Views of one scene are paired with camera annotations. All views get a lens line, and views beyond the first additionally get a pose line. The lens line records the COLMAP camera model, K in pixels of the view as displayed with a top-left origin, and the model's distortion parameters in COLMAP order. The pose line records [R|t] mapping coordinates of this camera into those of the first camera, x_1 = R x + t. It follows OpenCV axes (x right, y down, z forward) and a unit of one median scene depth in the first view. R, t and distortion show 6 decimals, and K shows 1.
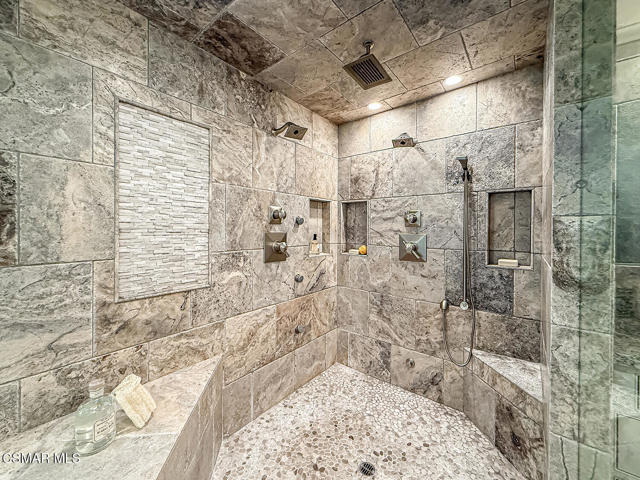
lens RADIAL K [[261.5, 0, 316.6], [0, 261.5, 228.8], [0, 0, 1]] dist [0.001377, -0.000012]
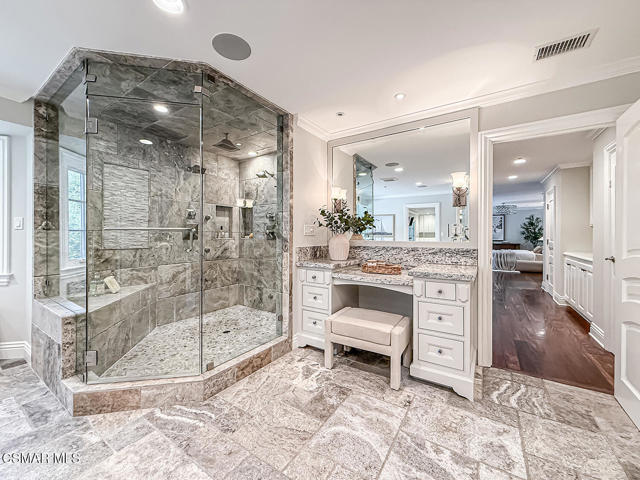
lens RADIAL K [[261.5, 0, 319.8], [0, 261.5, 233.1], [0, 0, 1]] dist [0.001377, -0.000012]
pose [[0.994834, -0.001201, 0.101513, 0.578935], [0.001687, 0.999988, -0.004700, 0.094280], [-0.101506, 0.004847, 0.994823, -0.951359]]
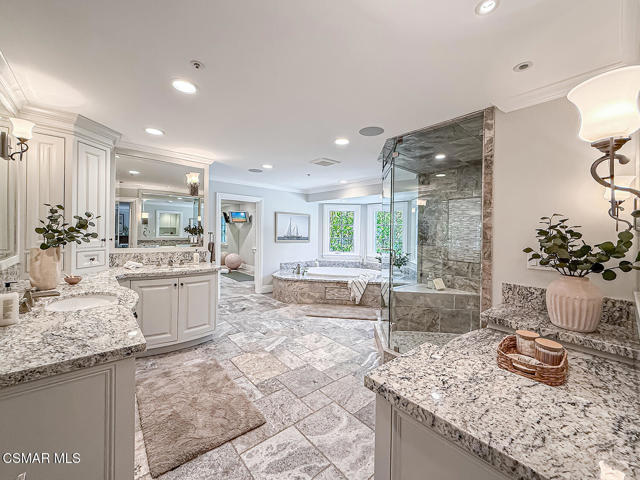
lens RADIAL K [[261.5, 0, 317.8], [0, 261.5, 234.3], [0, 0, 1]] dist [0.001377, -0.000012]
pose [[-0.198954, 0.003259, -0.980003, 1.811490], [-0.017805, 0.999817, 0.006940, -0.026185], [0.979847, 0.018830, -0.198859, 0.020518]]
